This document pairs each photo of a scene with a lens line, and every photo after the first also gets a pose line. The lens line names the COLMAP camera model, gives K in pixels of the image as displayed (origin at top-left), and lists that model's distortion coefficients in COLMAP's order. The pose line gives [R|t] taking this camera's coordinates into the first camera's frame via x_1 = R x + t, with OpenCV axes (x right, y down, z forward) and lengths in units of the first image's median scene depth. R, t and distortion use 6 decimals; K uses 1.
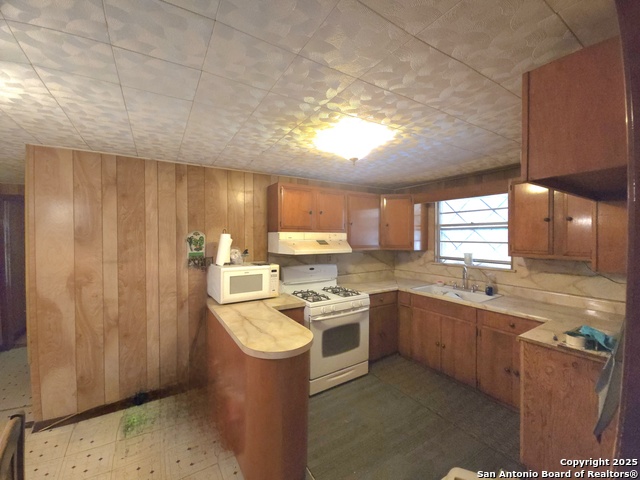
lens RADIAL K [[259.1, 0, 317.8], [0, 259.1, 239.0], [0, 0, 1]] dist [0.000150, -0.001455]
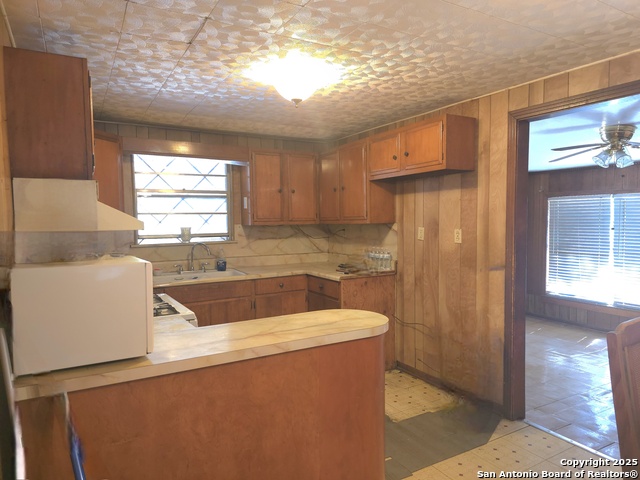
lens RADIAL K [[430.7, 0, 326.8], [0, 430.7, 241.8], [0, 0, 1]] dist [0.035227, -0.018464]
pose [[0.043740, -0.056219, 0.997460, -0.913039], [0.023757, 0.998192, 0.055219, 0.044749], [-0.998760, 0.021281, 0.044996, 0.626079]]
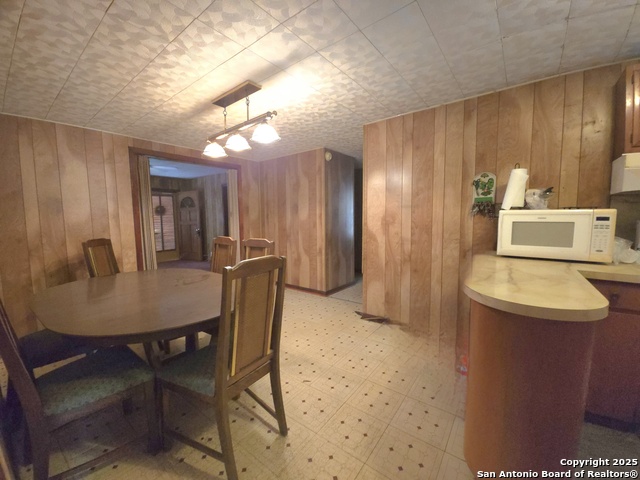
lens RADIAL K [[259.1, 0, 317.5], [0, 259.1, 235.0], [0, 0, 1]] dist [0.000150, -0.001455]
pose [[0.354398, 0.070357, -0.932444, 0.158663], [-0.001293, 0.997201, 0.074751, 0.117146], [0.935094, -0.025286, 0.353497, 0.171159]]
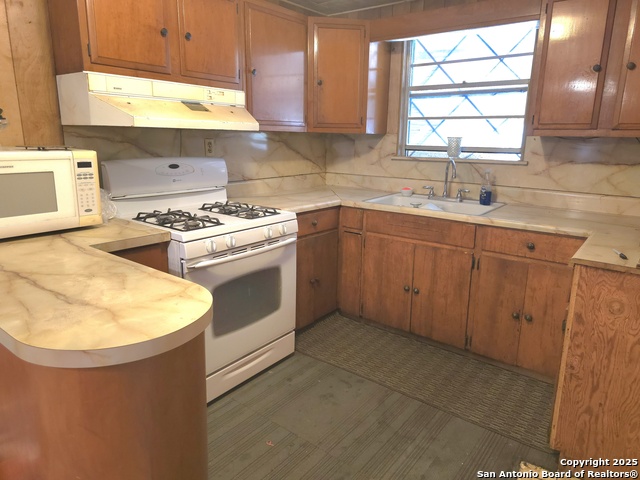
lens RADIAL K [[430.7, 0, 322.4], [0, 430.7, 237.5], [0, 0, 1]] dist [0.035227, -0.018464]
pose [[0.940440, -0.064997, 0.333688, -0.049386], [-0.011352, 0.975002, 0.221907, 0.077483], [-0.339770, -0.212479, 0.916193, 0.198419]]
